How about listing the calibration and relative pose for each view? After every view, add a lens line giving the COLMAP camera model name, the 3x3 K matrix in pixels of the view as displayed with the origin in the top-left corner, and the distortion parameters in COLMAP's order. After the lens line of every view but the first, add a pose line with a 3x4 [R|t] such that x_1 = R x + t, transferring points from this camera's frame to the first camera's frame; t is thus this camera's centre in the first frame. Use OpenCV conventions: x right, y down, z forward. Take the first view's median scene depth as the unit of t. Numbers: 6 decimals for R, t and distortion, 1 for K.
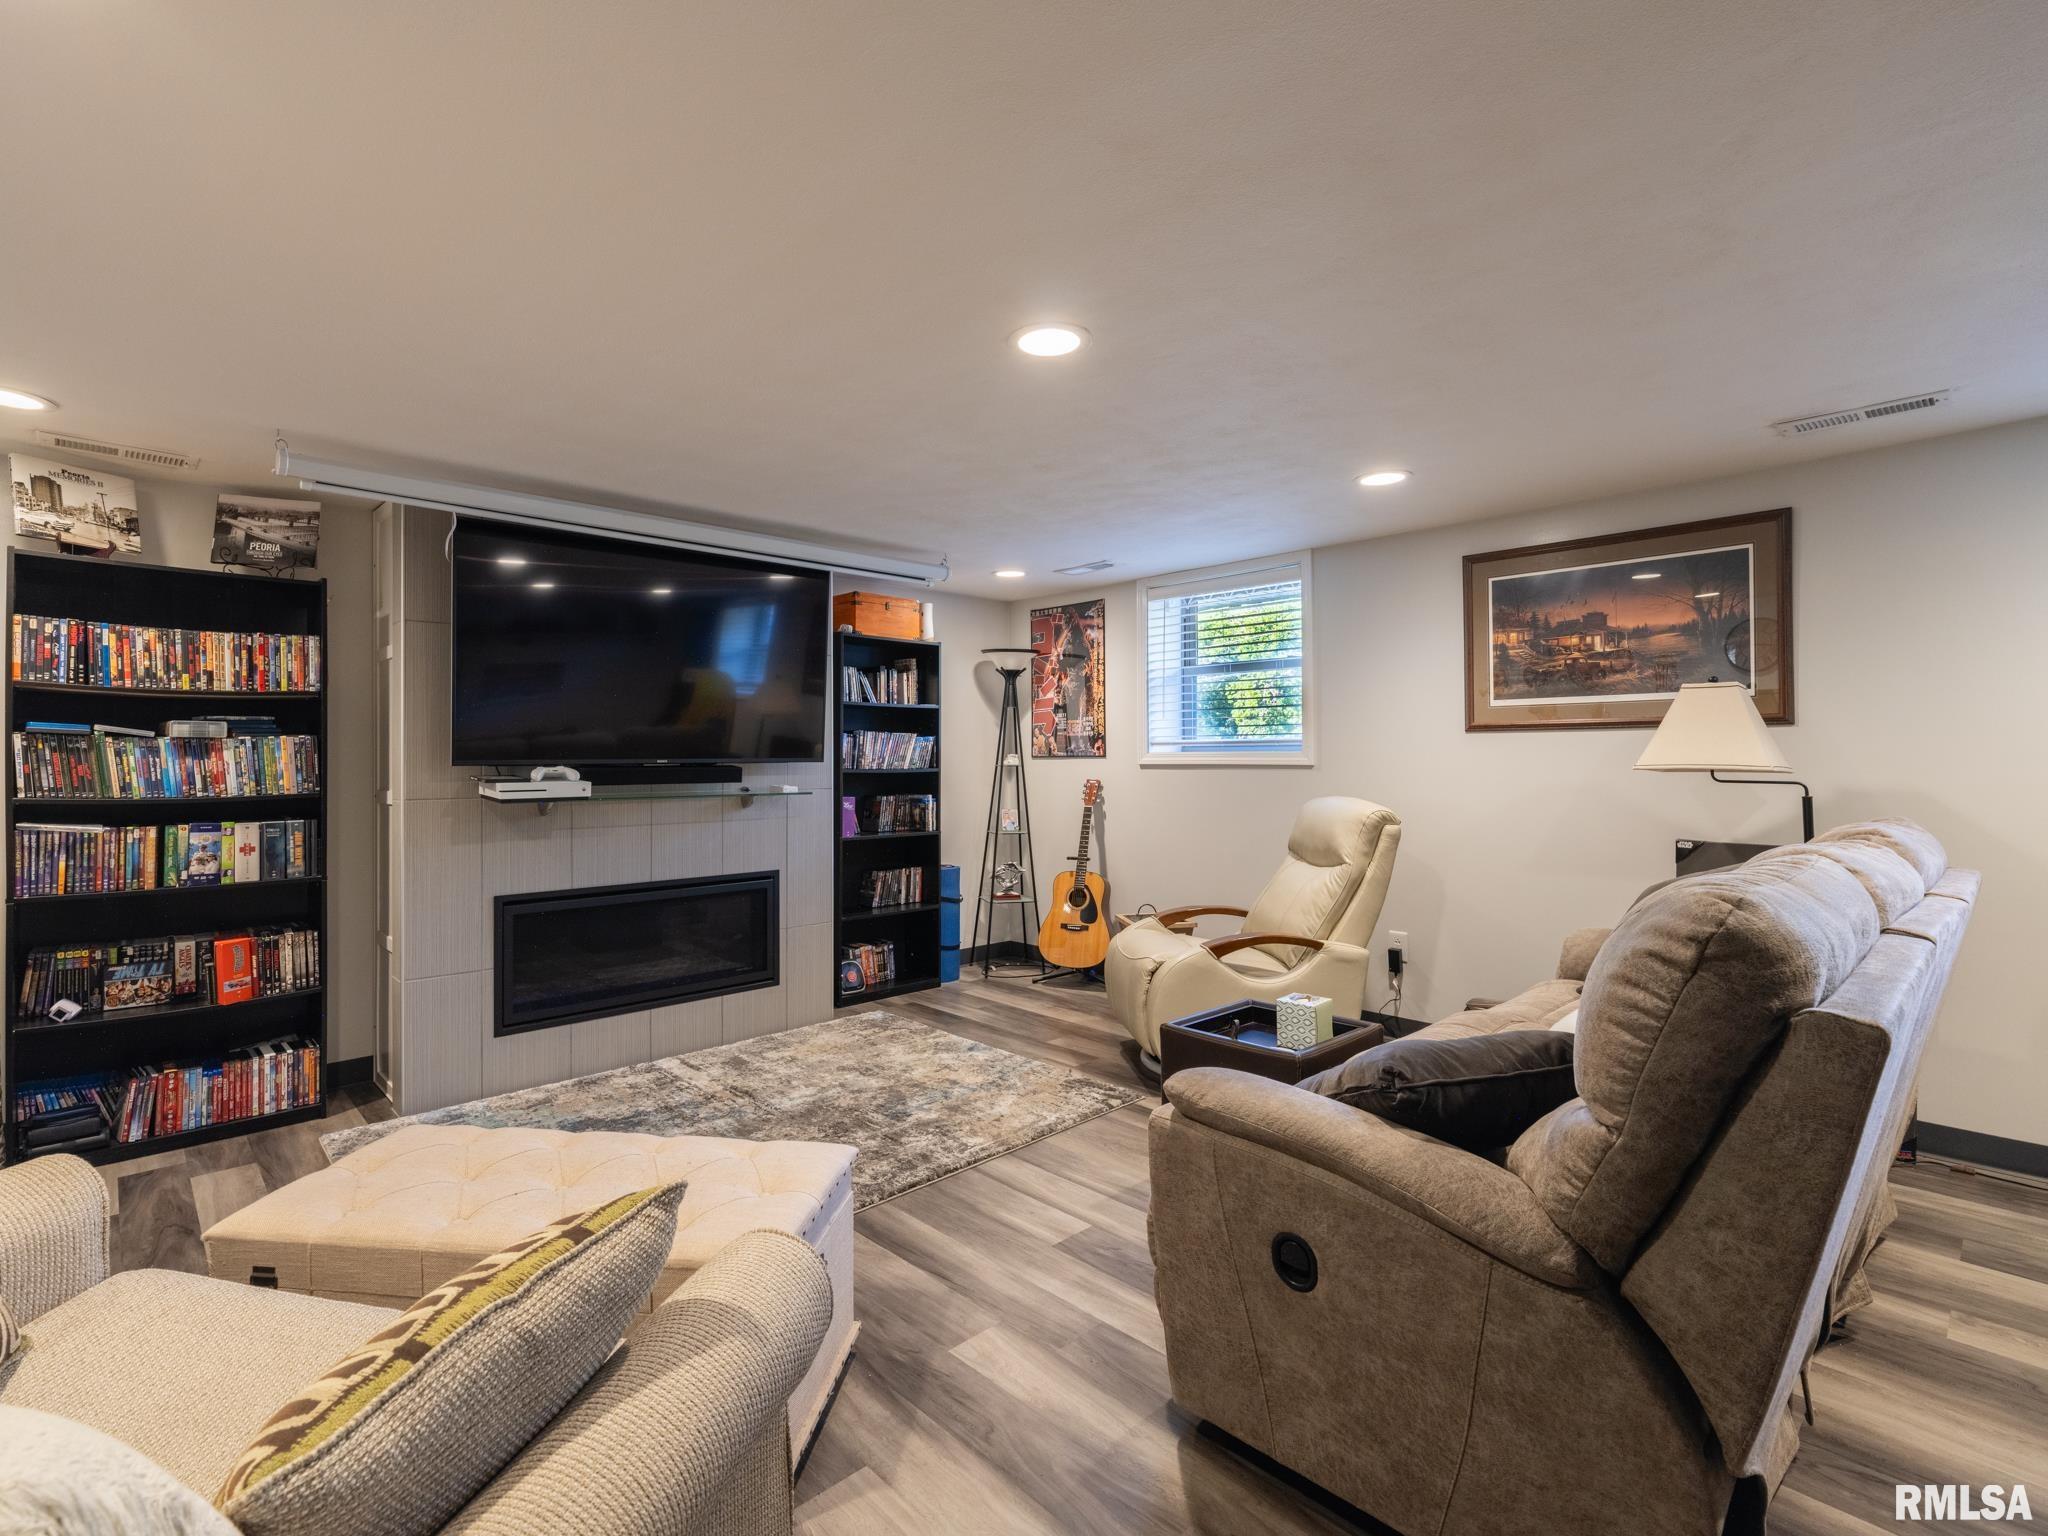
lens RADIAL K [[968.2, 0, 996.8], [0, 968.2, 745.6], [0, 0, 1]] dist [0.001870, 0.000049]
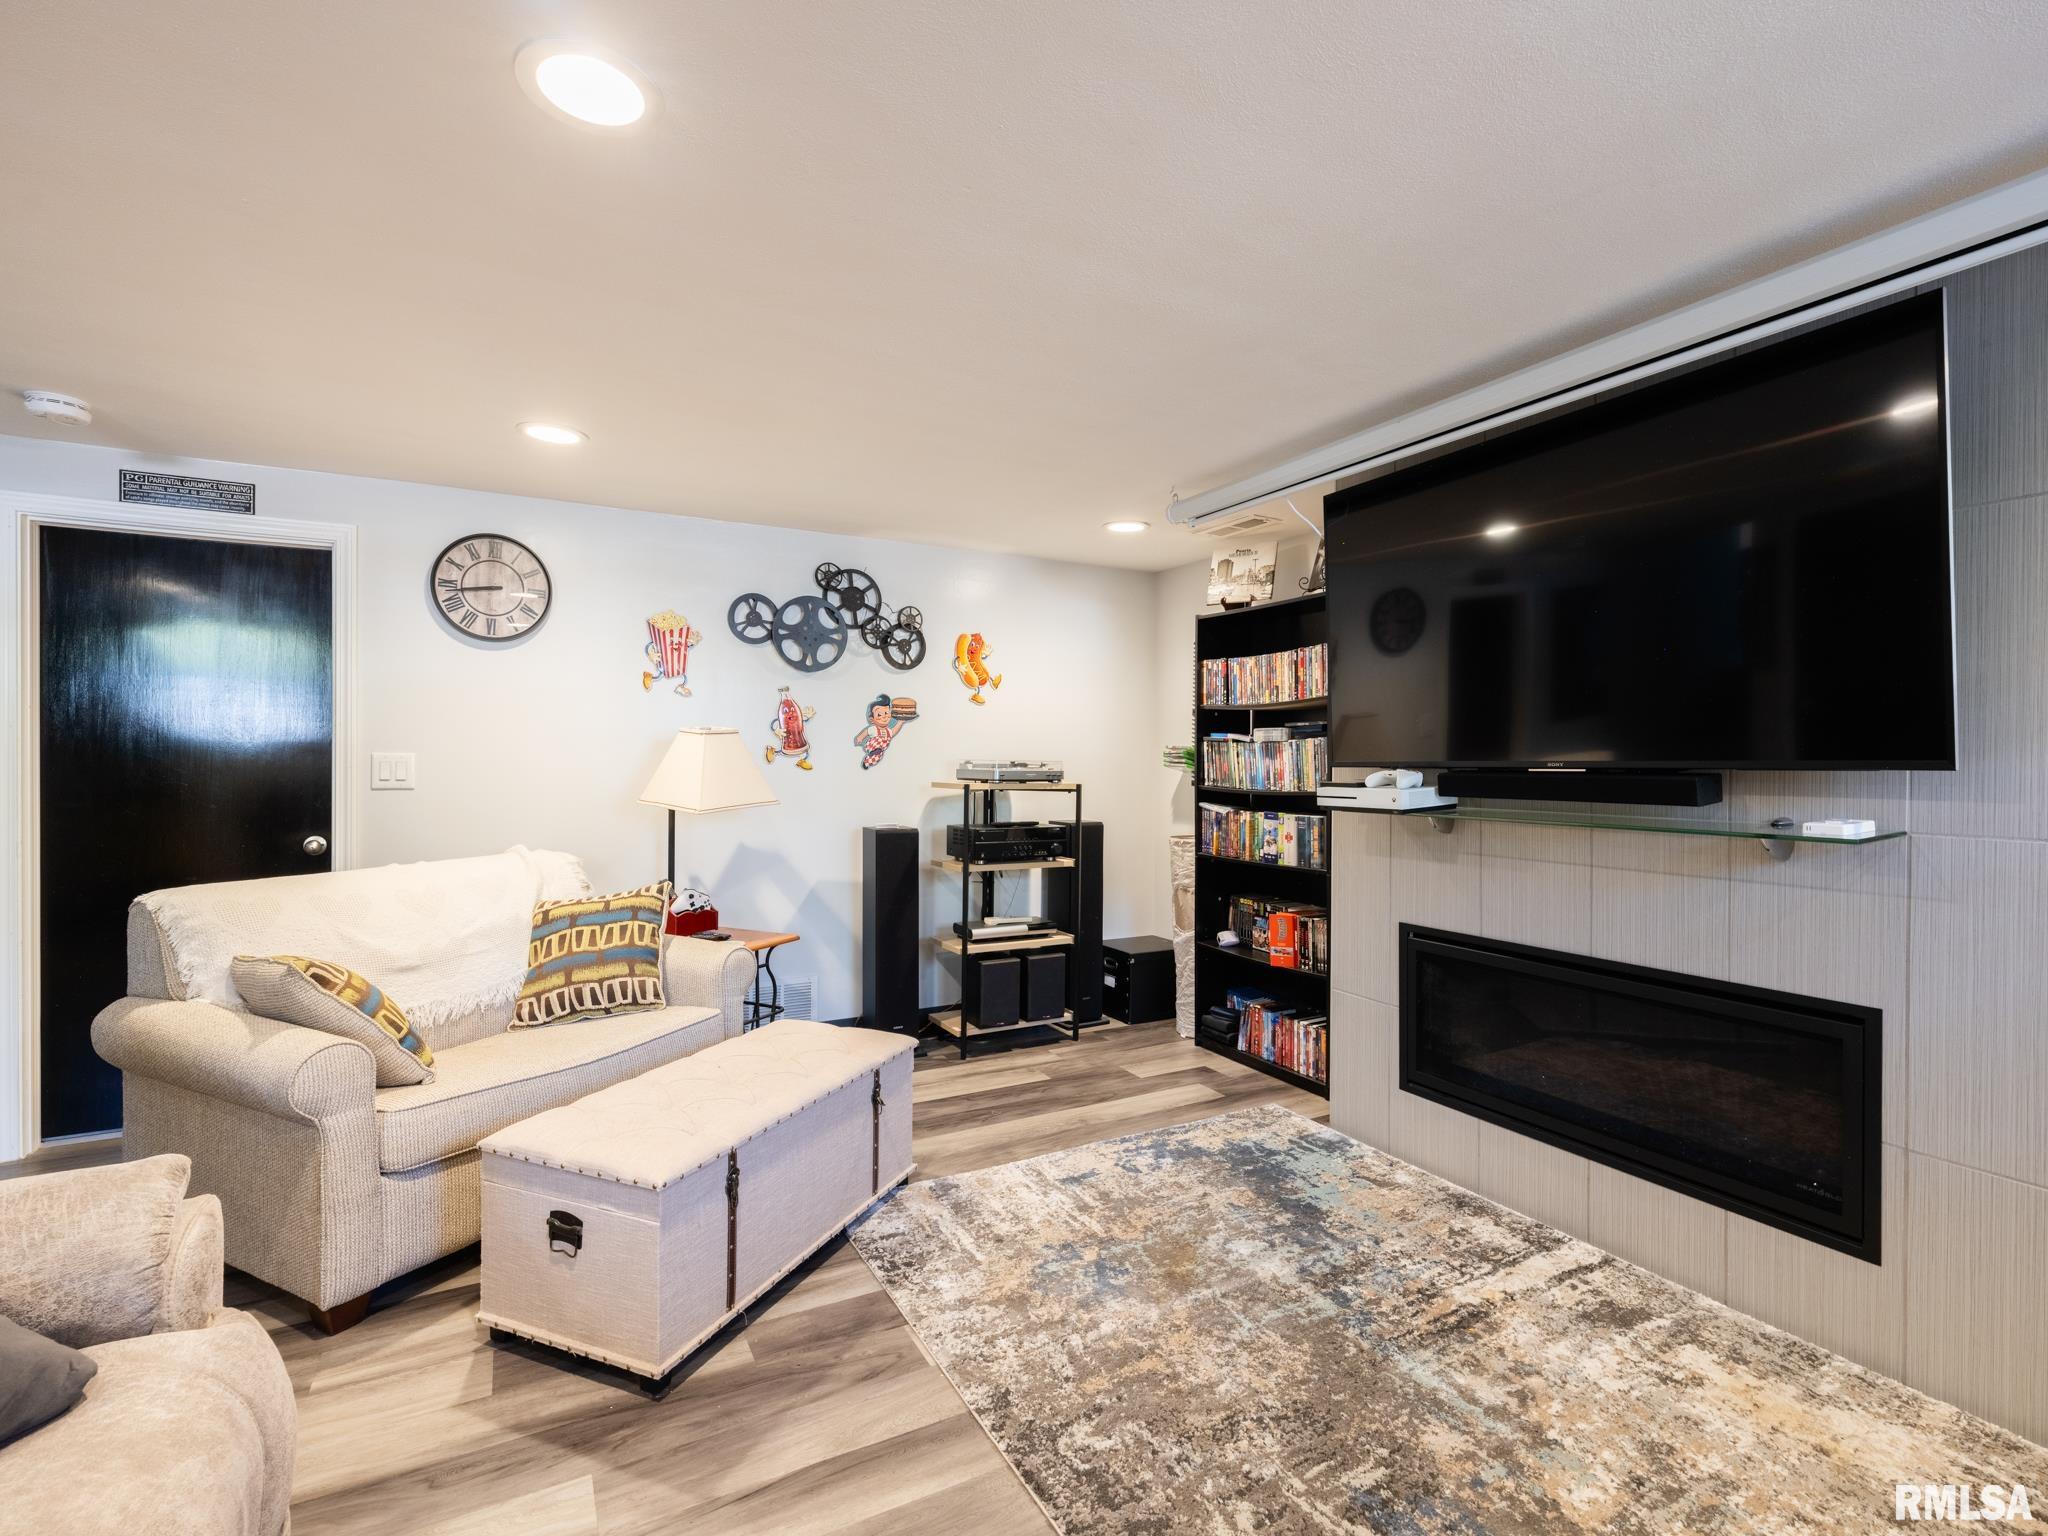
lens RADIAL K [[947.3, 0, 1024.0], [0, 947.3, 768.0], [0, 0, 1]] dist [0.000475, -0.000022]
pose [[-0.247202, 0.010297, -0.968909, 0.373960], [0.010401, 0.999914, 0.007973, 0.011193], [0.968908, -0.008107, -0.247288, 0.917321]]
